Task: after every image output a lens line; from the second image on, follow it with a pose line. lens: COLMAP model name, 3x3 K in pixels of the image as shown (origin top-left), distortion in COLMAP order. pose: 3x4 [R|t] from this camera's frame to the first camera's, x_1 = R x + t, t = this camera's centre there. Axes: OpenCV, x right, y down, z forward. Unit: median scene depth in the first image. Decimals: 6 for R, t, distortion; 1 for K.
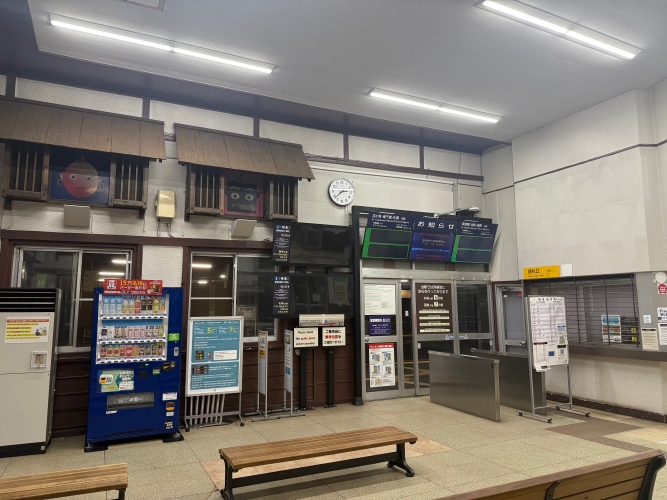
lens RADIAL K [[466.6, 0, 334.4], [0, 466.6, 247.1], [0, 0, 1]] dist [0.038732, 0.002070]
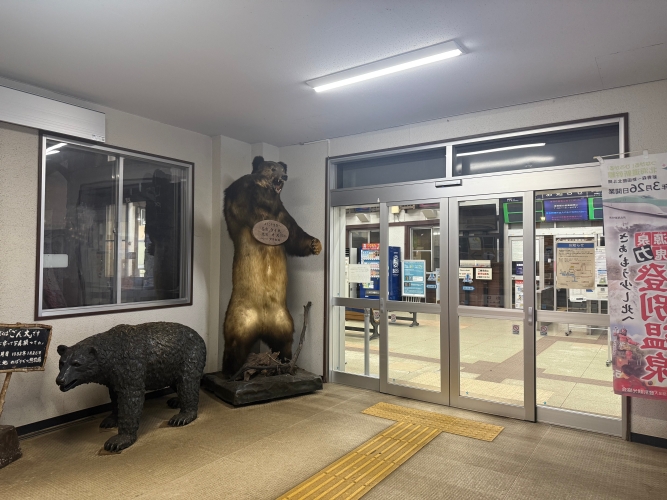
lens RADIAL K [[466.6, 0, 334.5], [0, 466.6, 249.5], [0, 0, 1]] dist [0.038732, 0.002070]
pose [[0.471699, -0.011627, -0.881683, 1.086546], [0.103121, 0.993779, 0.042065, -0.013042], [0.875709, -0.110762, 0.469964, -0.193347]]
